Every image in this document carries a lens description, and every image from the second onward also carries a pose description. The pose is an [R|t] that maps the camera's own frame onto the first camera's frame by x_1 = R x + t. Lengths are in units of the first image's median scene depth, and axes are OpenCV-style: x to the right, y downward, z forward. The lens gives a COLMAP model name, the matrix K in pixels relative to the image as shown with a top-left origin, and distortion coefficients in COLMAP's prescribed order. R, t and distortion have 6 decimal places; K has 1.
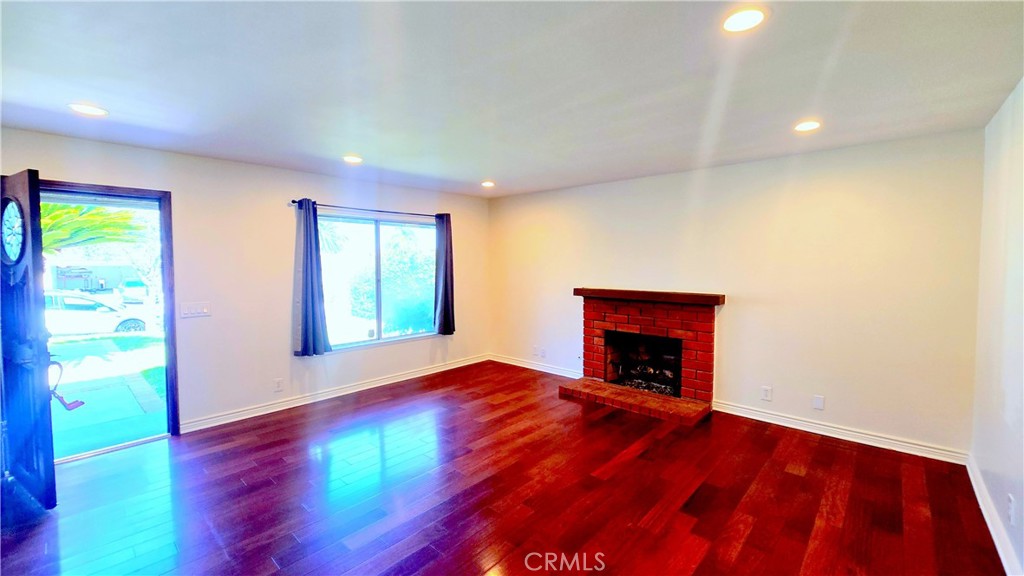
lens RADIAL K [[422.3, 0, 513.7], [0, 422.3, 280.4], [0, 0, 1]] dist [-0.000526, -0.000047]
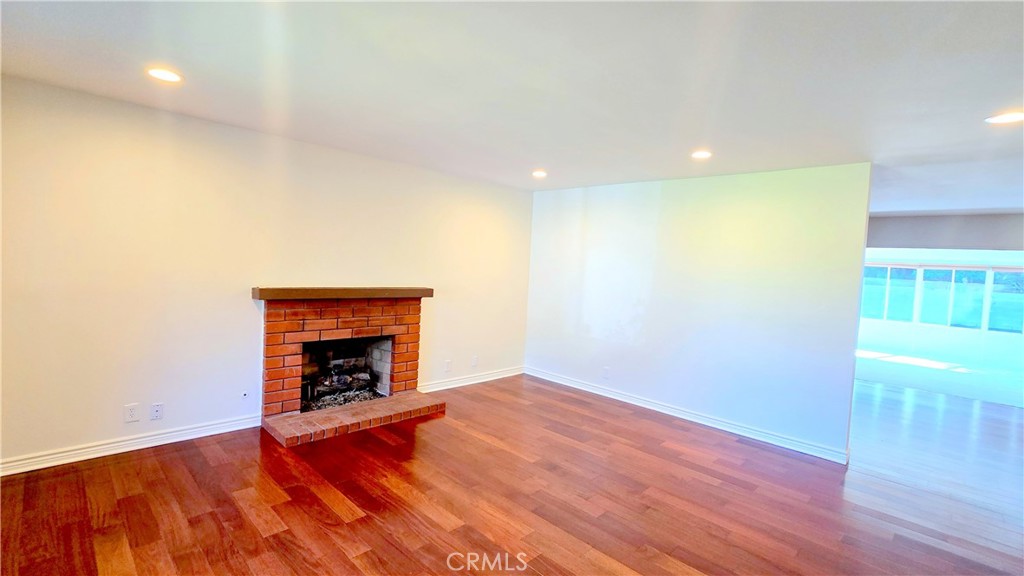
lens RADIAL K [[454.4, 0, 514.5], [0, 454.4, 282.7], [0, 0, 1]] dist [-0.000975, 0.000080]
pose [[0.030730, -0.035456, 0.998899, -0.624376], [-0.005059, 0.999352, 0.035627, -0.020645], [-0.999515, -0.006148, 0.030530, 0.671332]]
